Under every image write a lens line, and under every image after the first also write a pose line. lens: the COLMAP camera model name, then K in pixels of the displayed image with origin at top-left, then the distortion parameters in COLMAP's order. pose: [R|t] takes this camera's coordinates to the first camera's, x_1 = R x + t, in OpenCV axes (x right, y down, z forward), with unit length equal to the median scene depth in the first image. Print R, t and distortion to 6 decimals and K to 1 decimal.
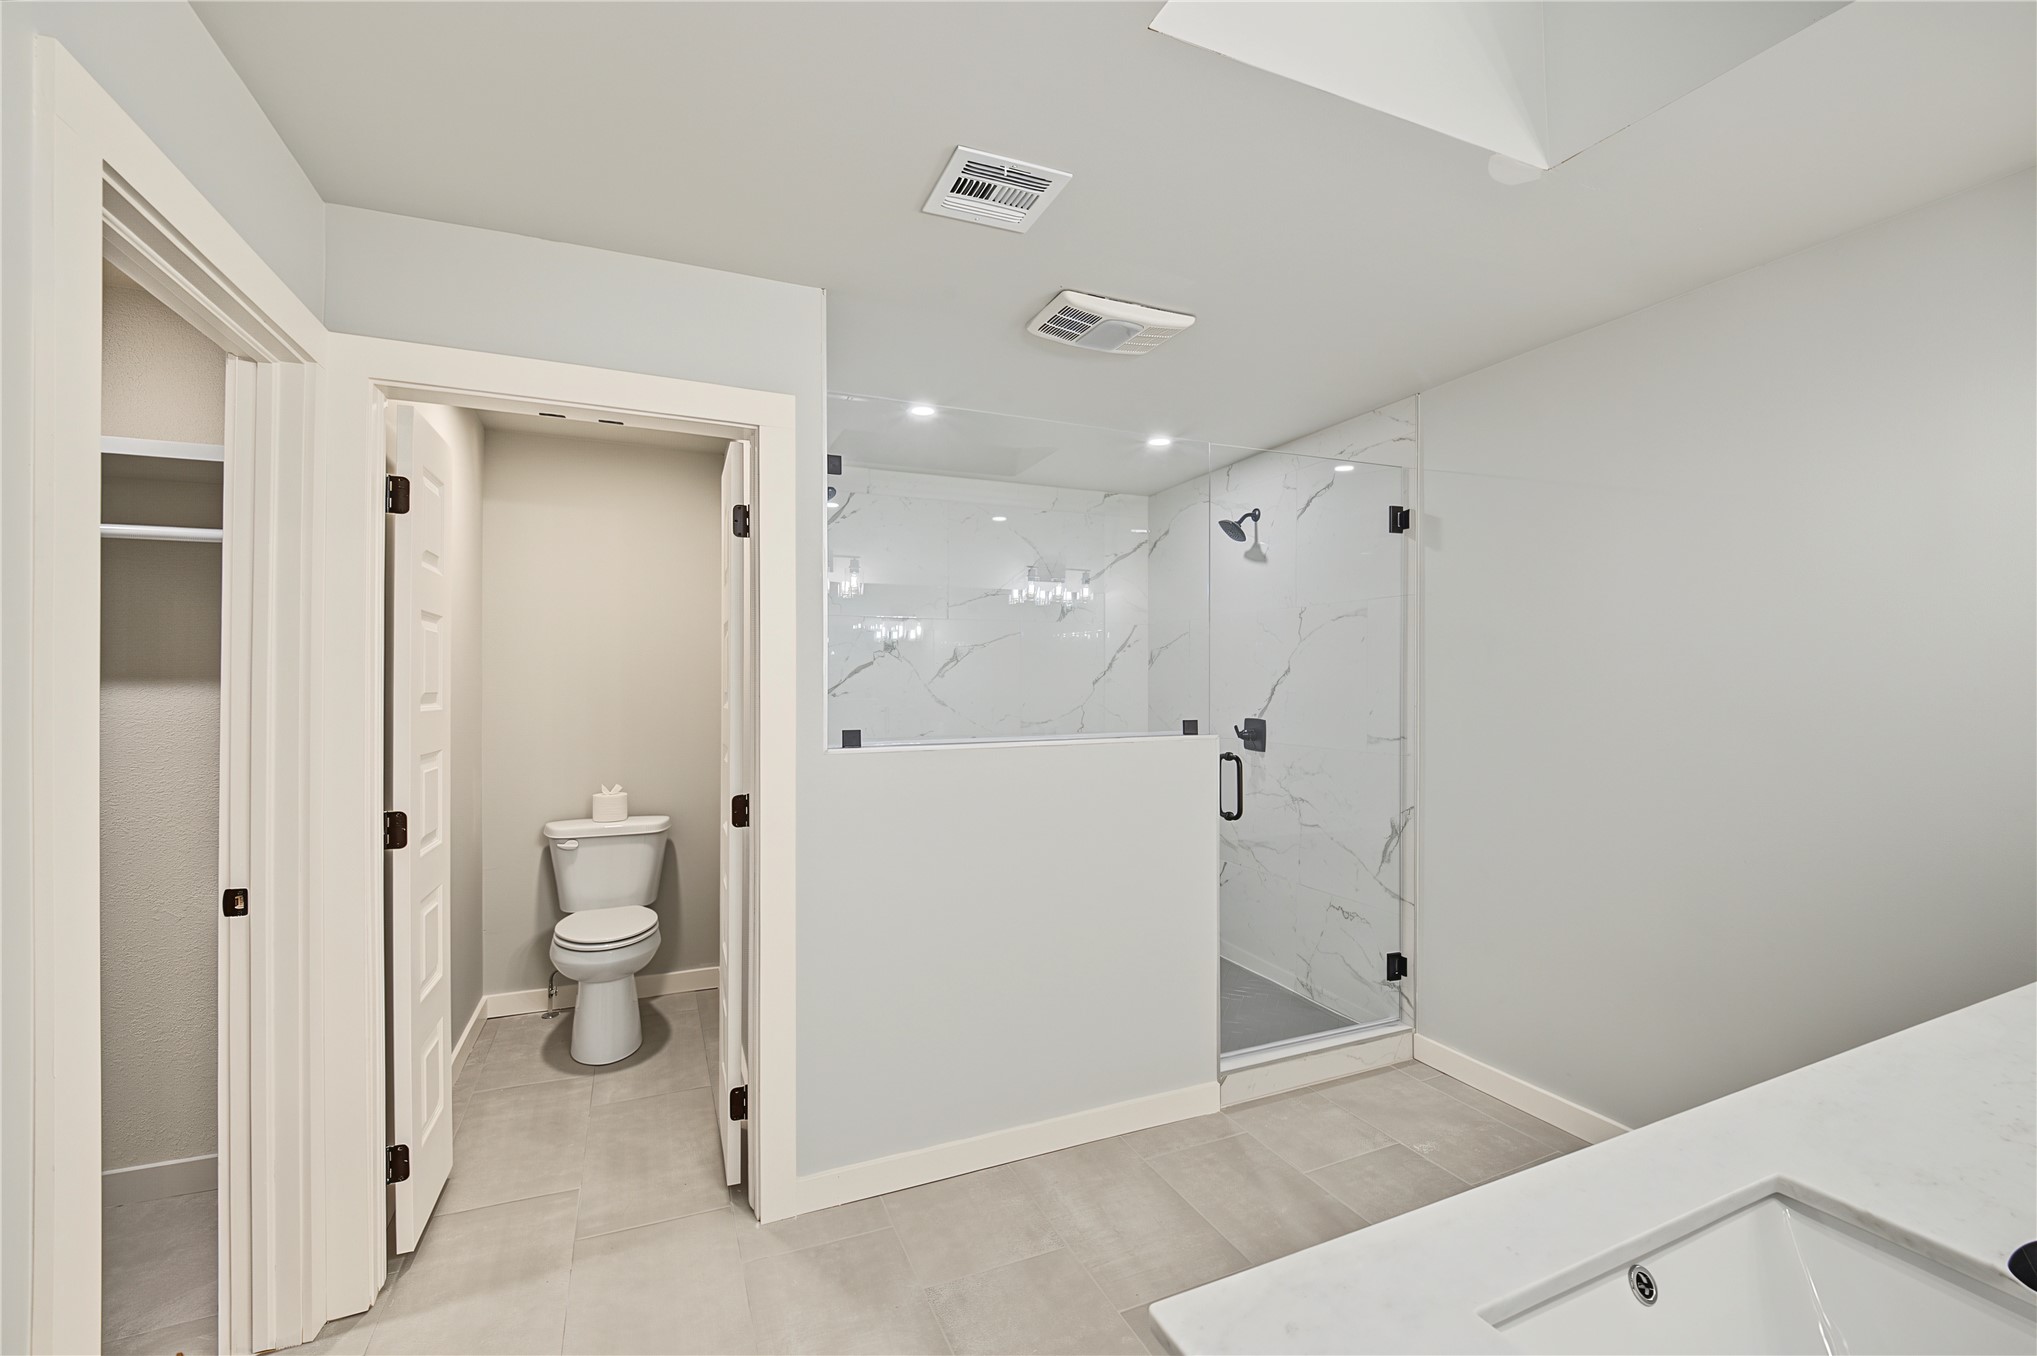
lens RADIAL K [[878.4, 0, 1068.2], [0, 878.4, 682.0], [0, 0, 1]] dist [-0.009193, 0.000372]
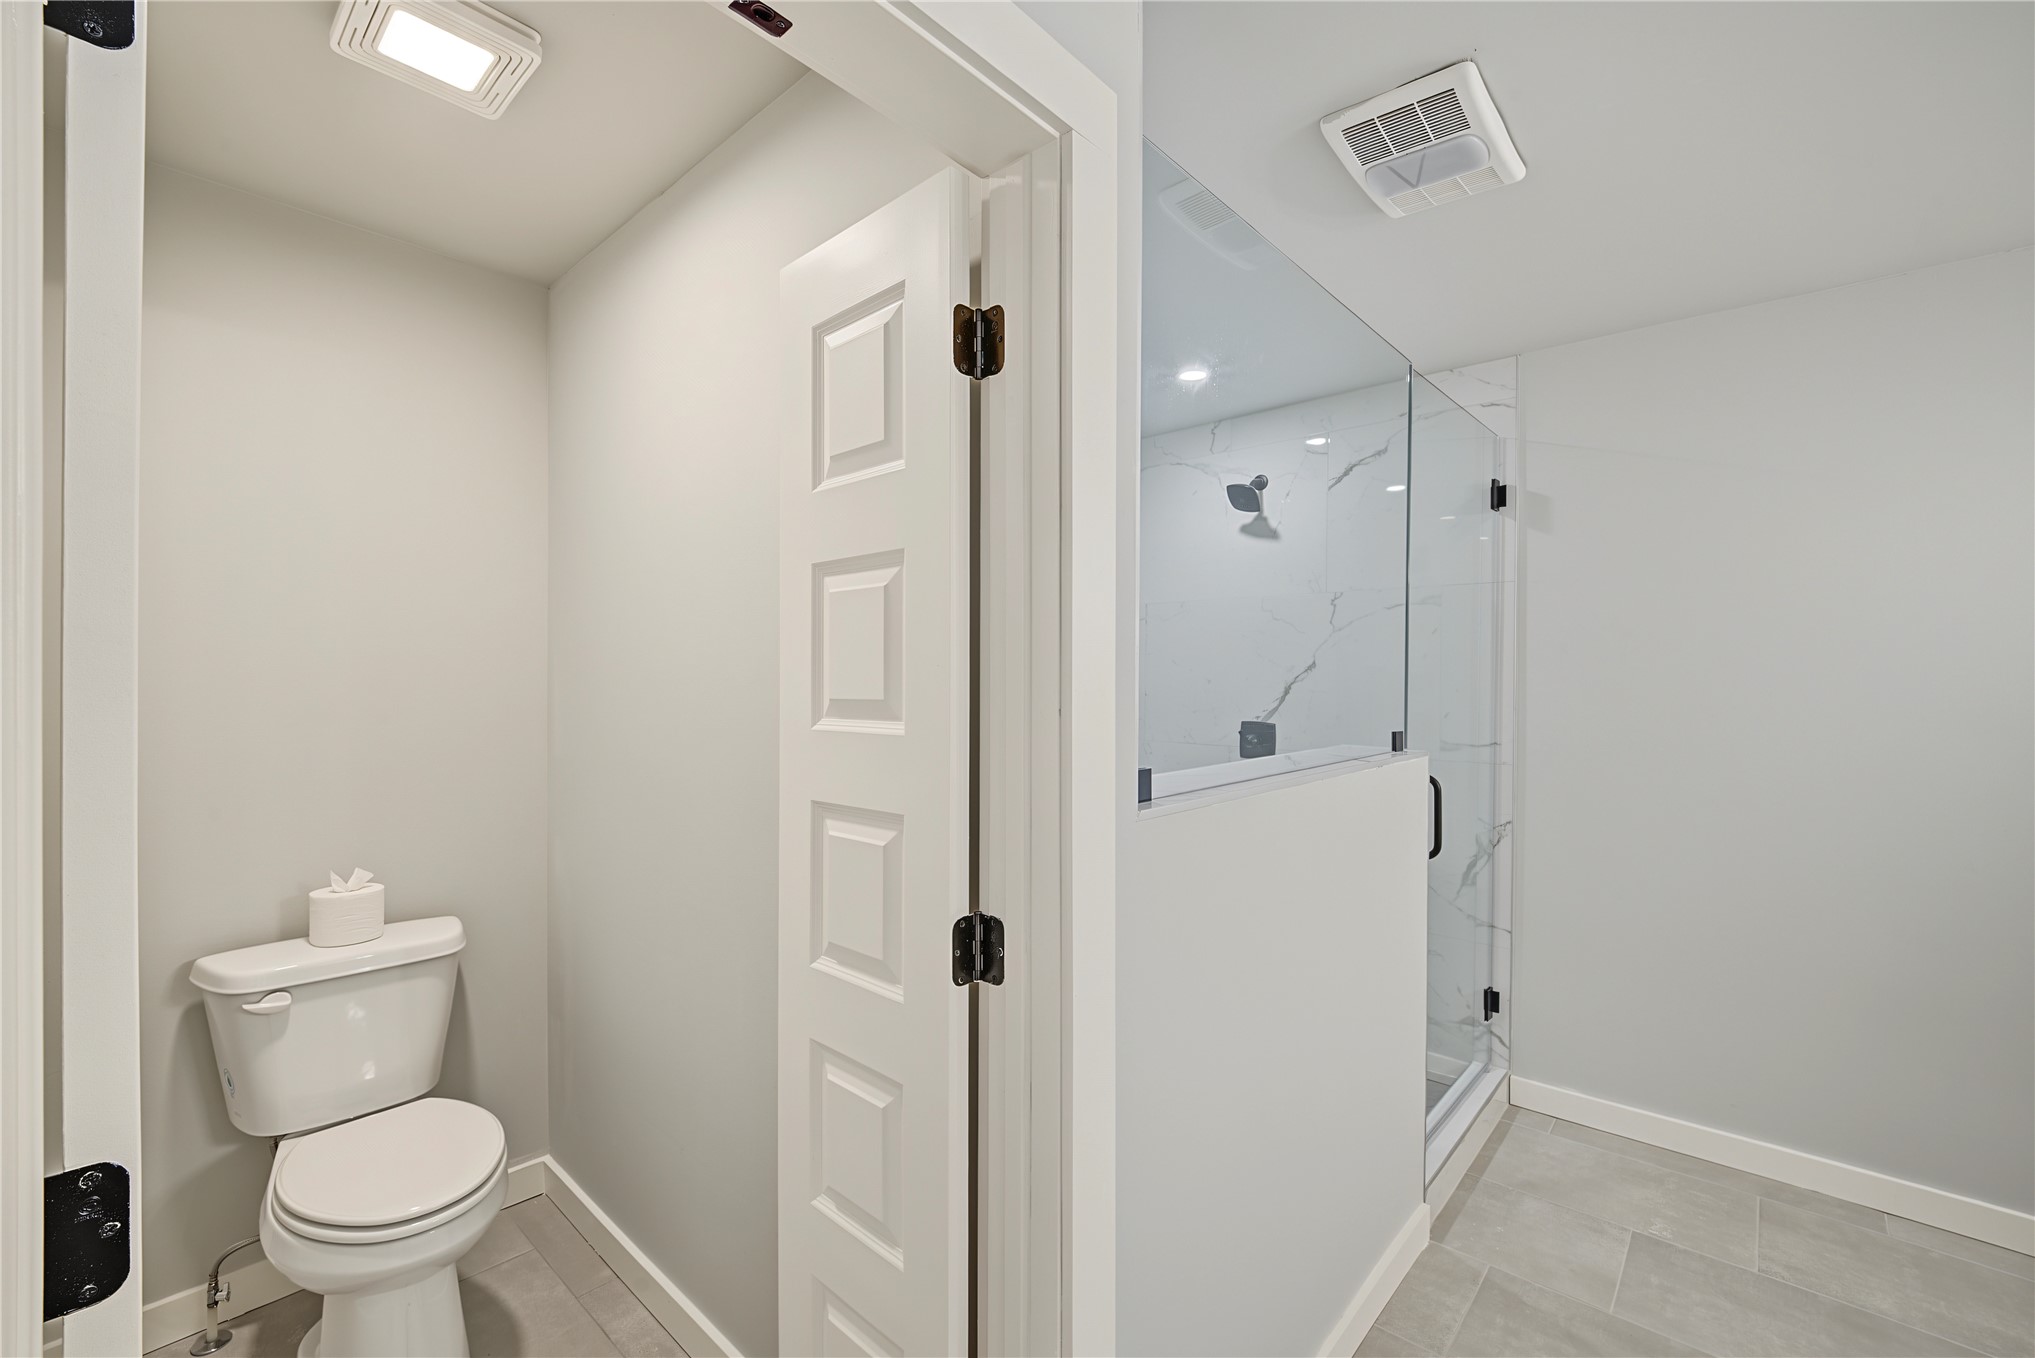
lens RADIAL K [[849.9, 0, 1050.4], [0, 849.9, 683.9], [0, 0, 1]] dist [-0.016530, -0.000206]
pose [[0.913755, 0.002118, 0.406260, -0.372367], [-0.004582, 0.999977, 0.005092, 0.001386], [-0.406240, -0.006514, 0.913743, 0.404651]]
